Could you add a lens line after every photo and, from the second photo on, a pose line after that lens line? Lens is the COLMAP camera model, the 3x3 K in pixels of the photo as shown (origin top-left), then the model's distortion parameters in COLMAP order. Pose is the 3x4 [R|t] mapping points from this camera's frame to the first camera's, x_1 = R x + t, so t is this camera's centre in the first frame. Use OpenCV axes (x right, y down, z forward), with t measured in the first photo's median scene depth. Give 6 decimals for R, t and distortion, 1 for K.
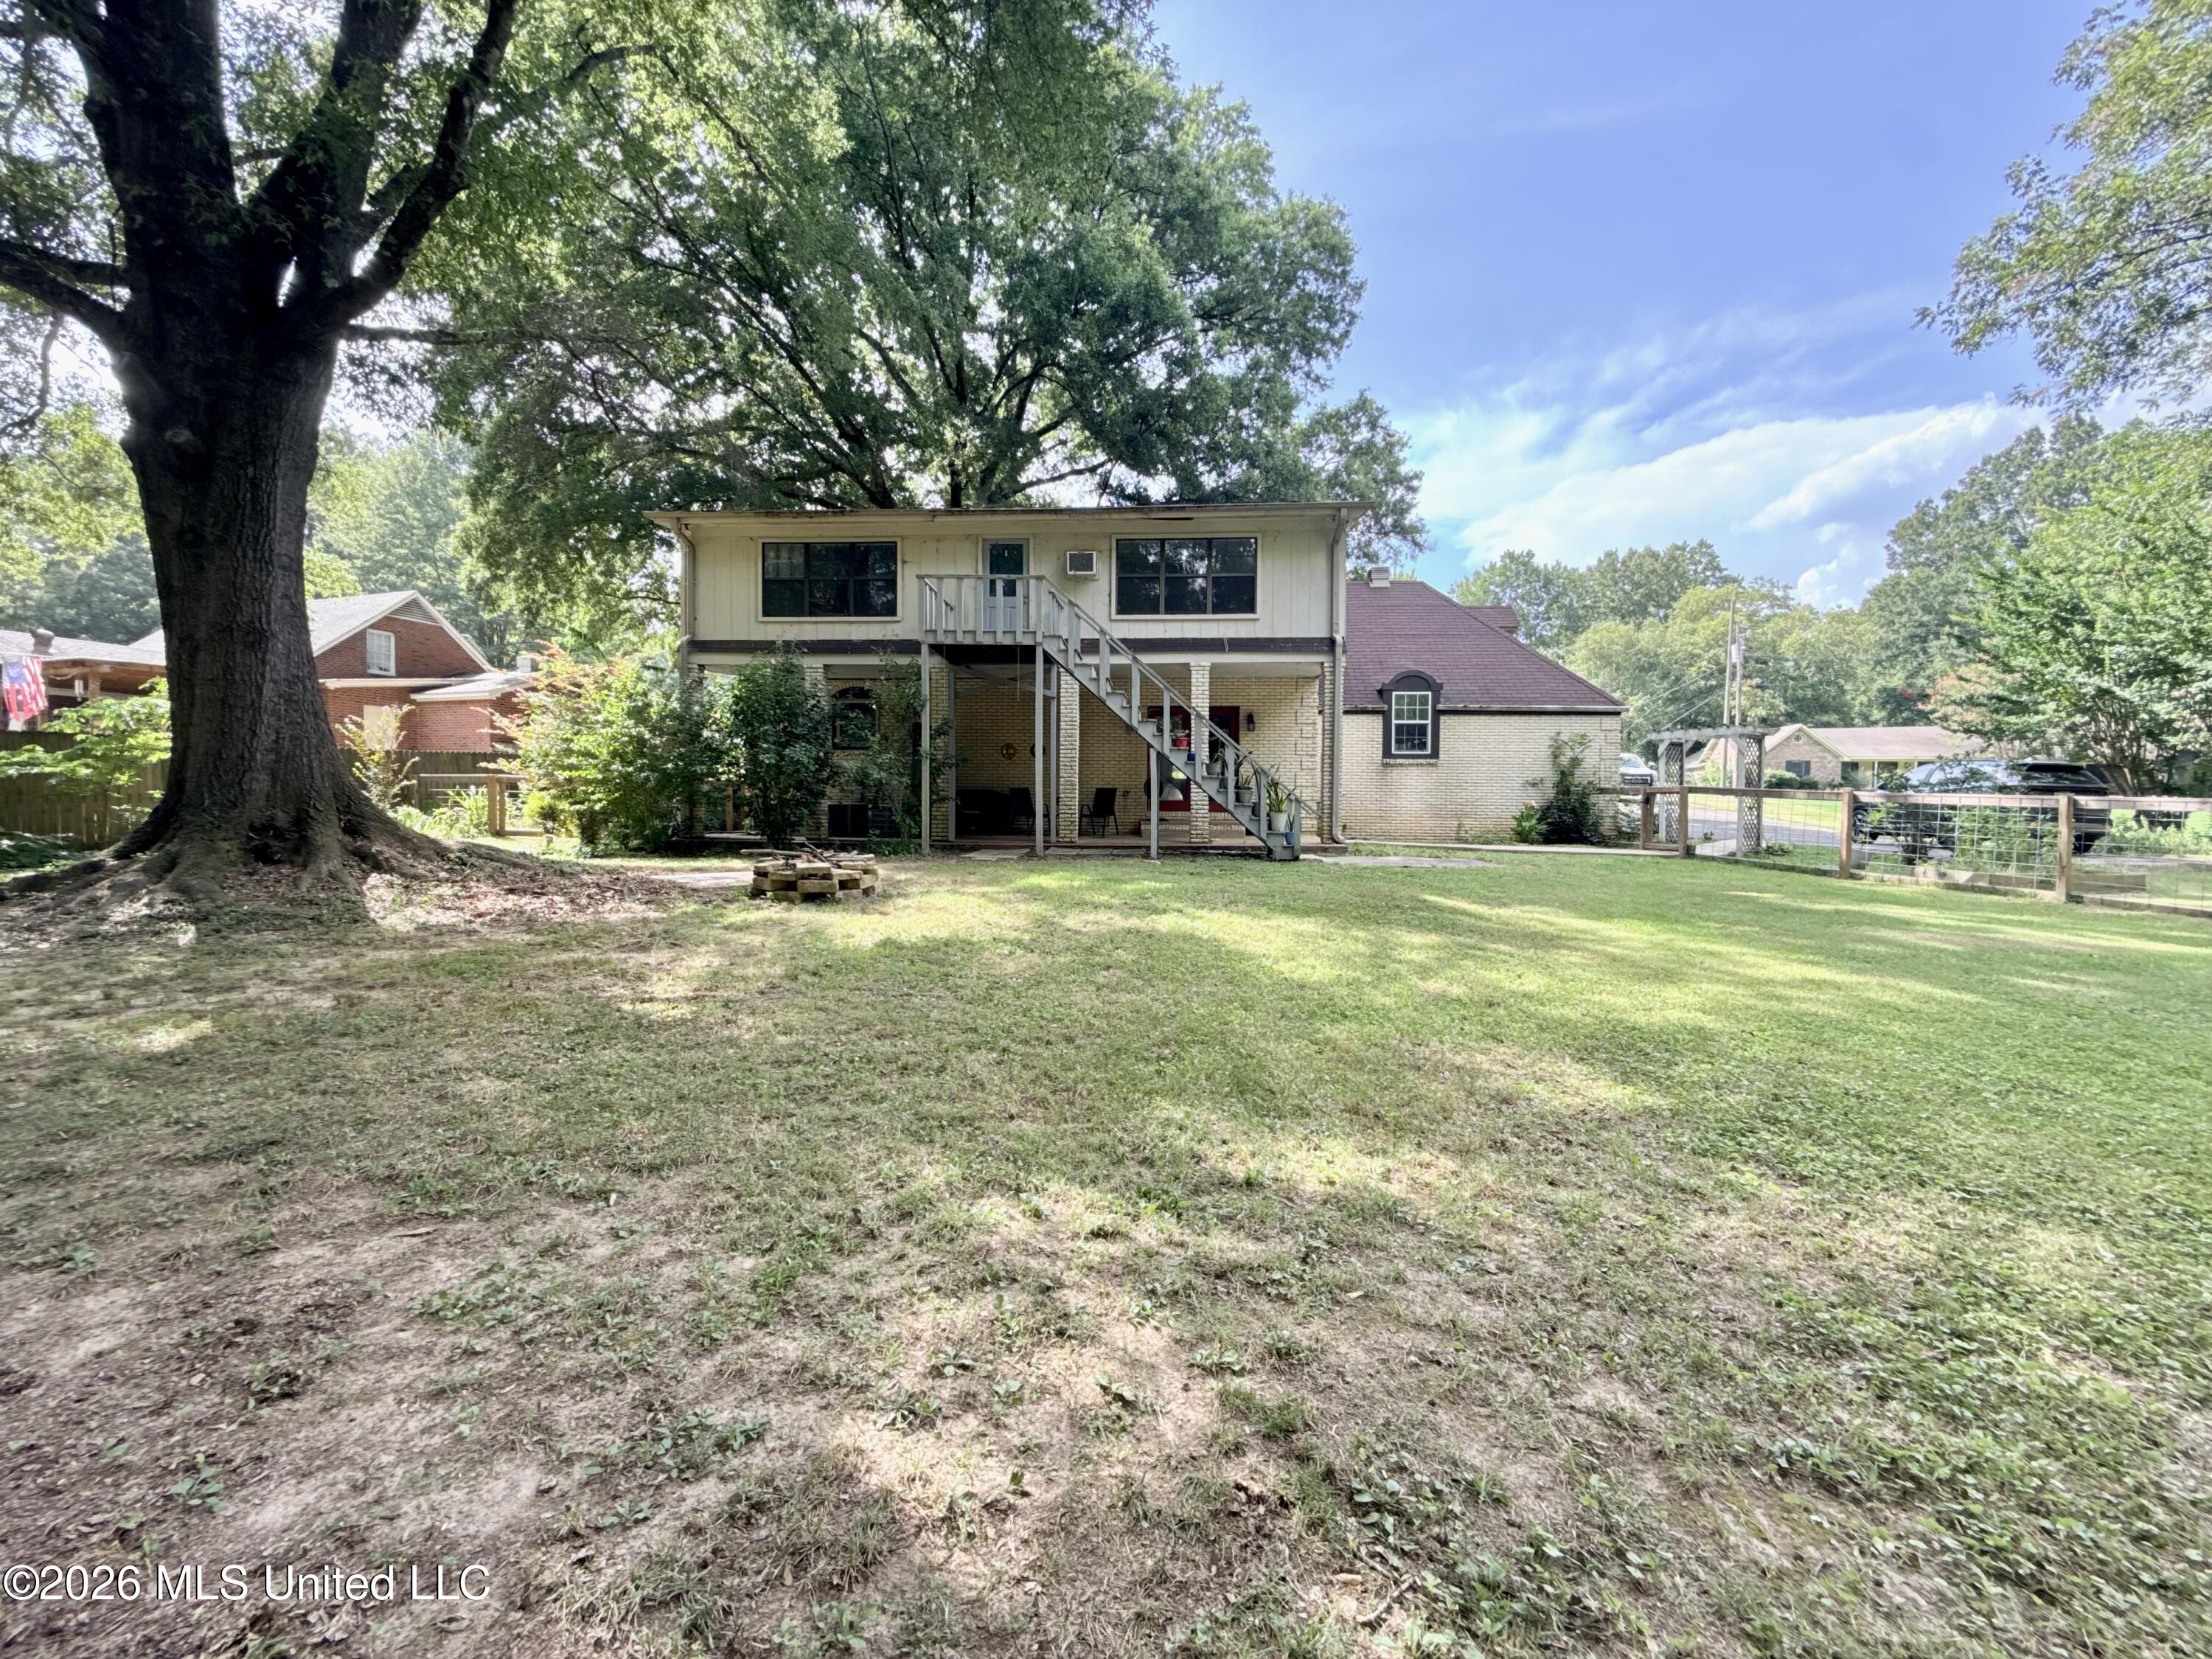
lens RADIAL K [[898.1, 0, 1096.7], [0, 898.1, 831.6], [0, 0, 1]] dist [0.000827, 0.001865]
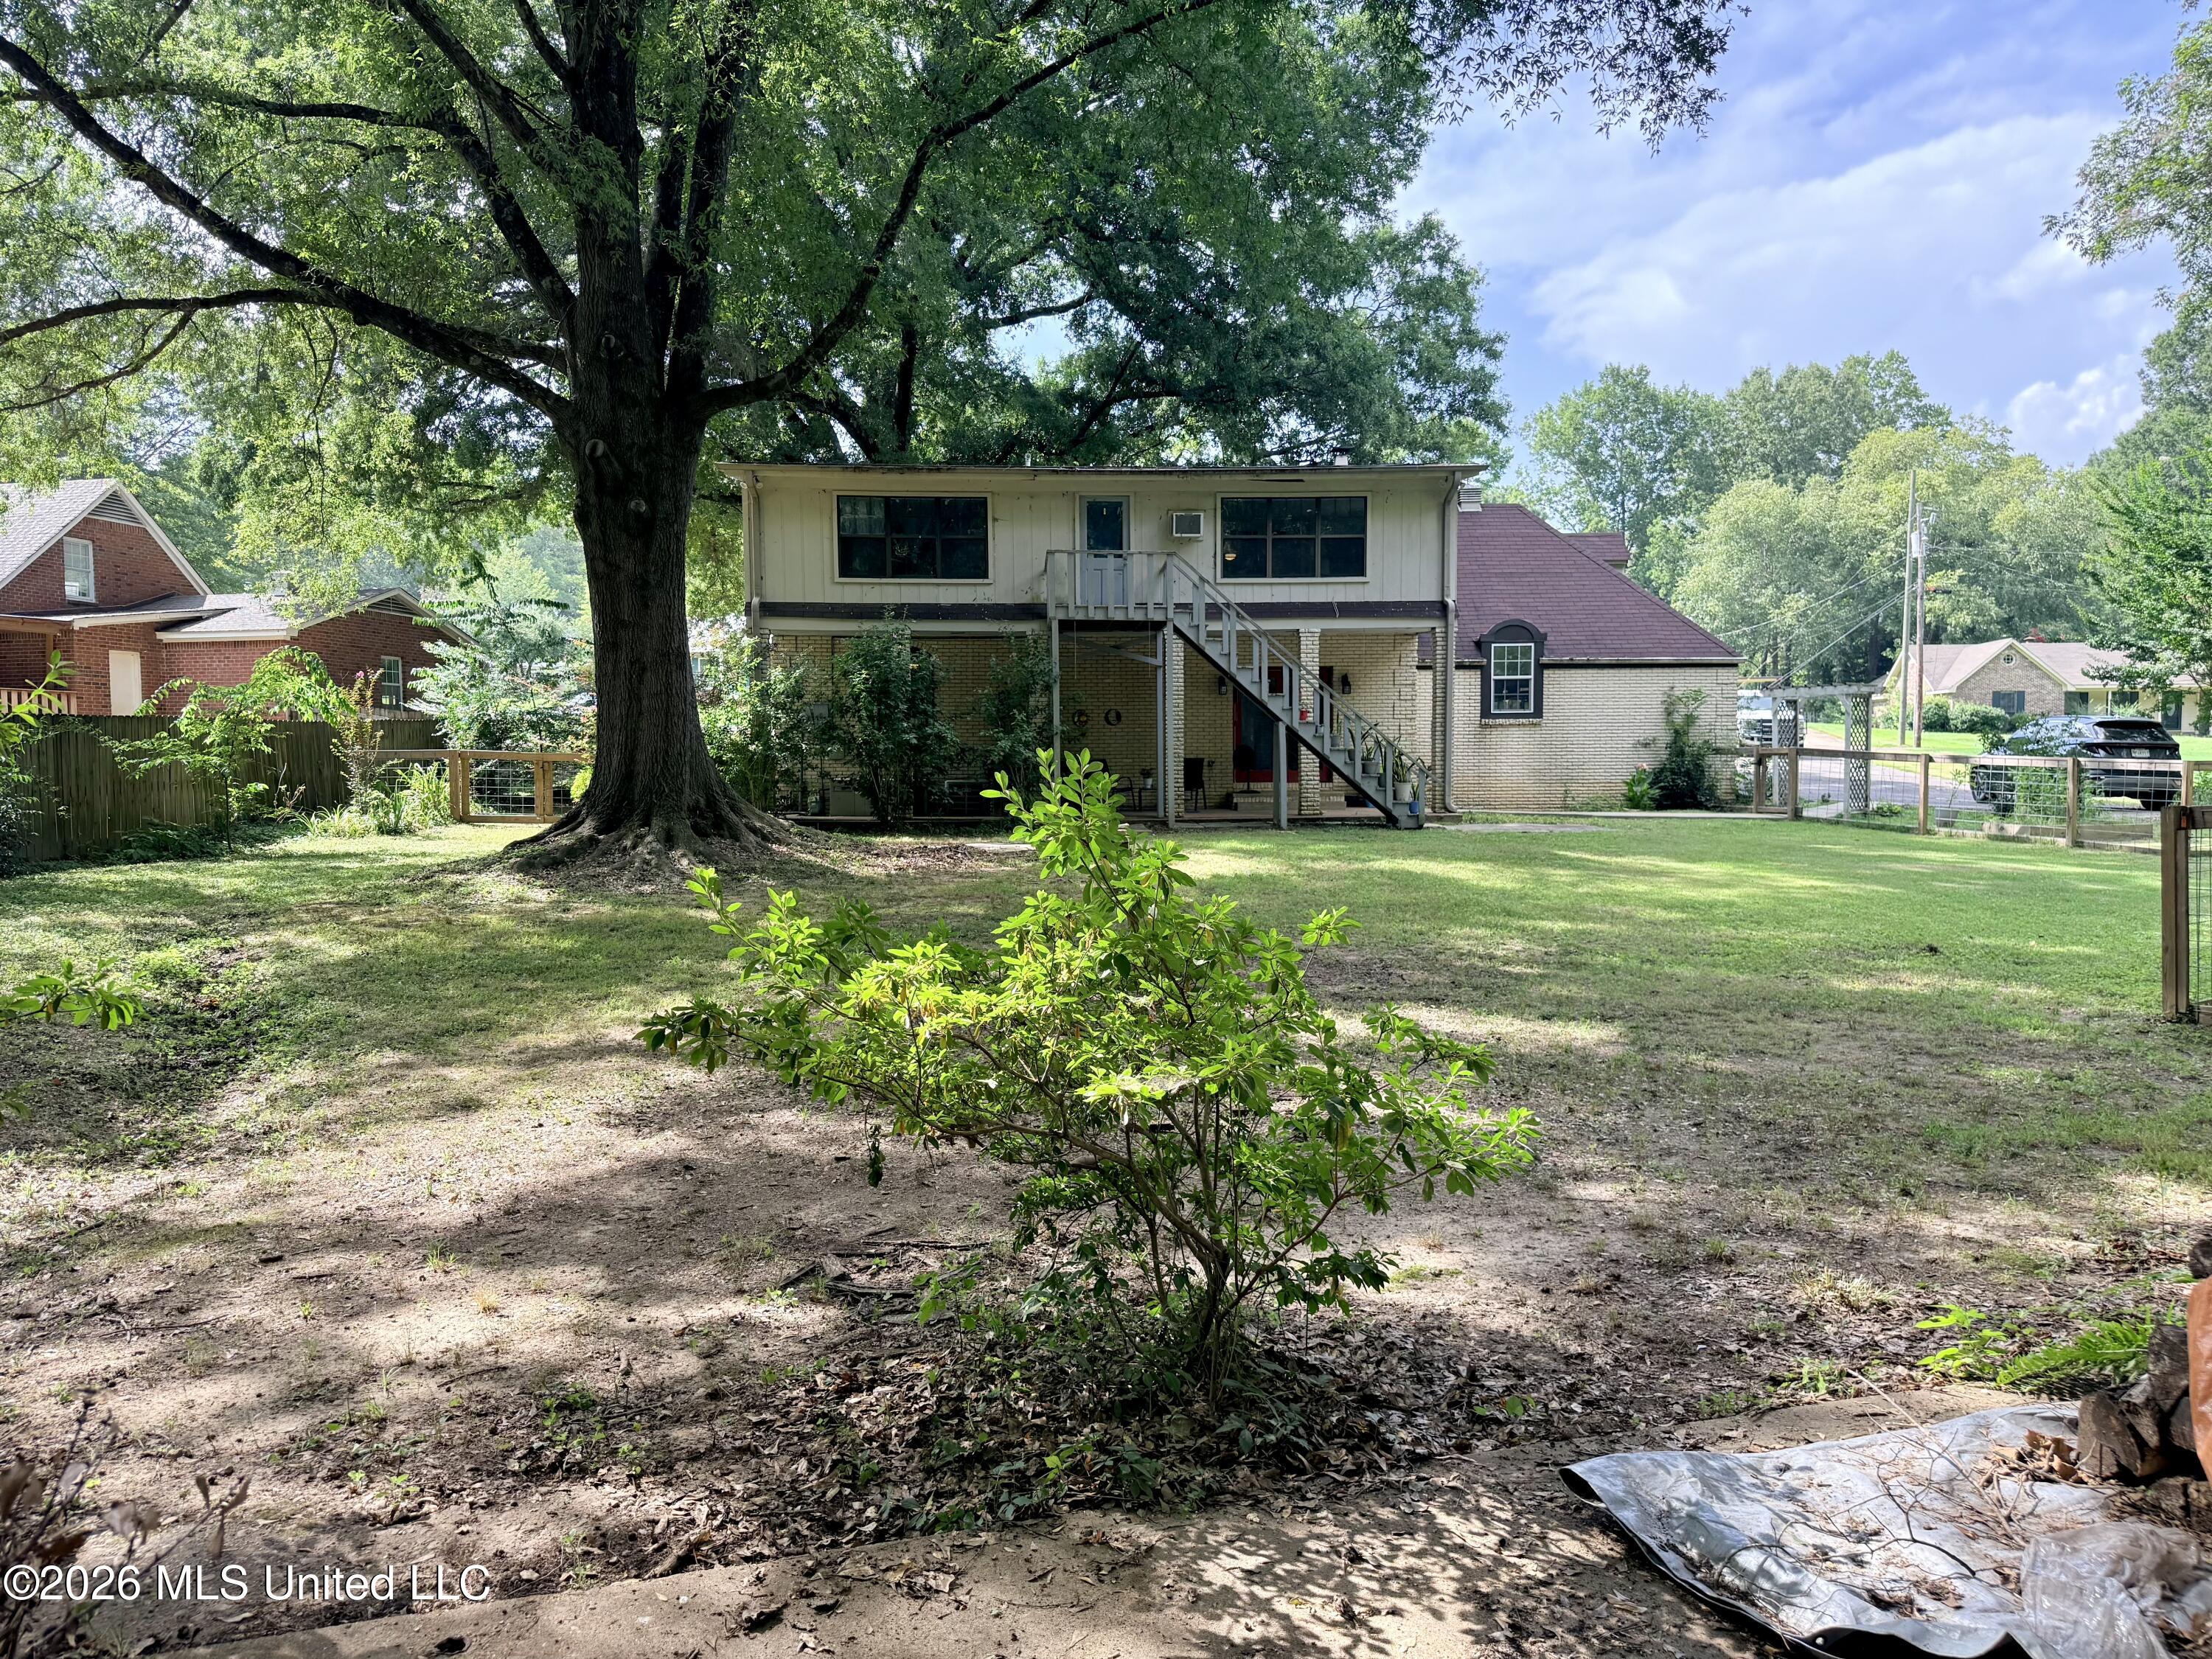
lens RADIAL K [[1572.8, 0, 1098.7], [0, 1572.8, 842.2], [0, 0, 1]] dist [0.049198, -0.033103]
pose [[0.993210, -0.021141, 0.114395, -0.250687], [0.018800, 0.999592, 0.021502, 0.001079], [-0.114803, -0.019205, 0.993203, -0.533971]]
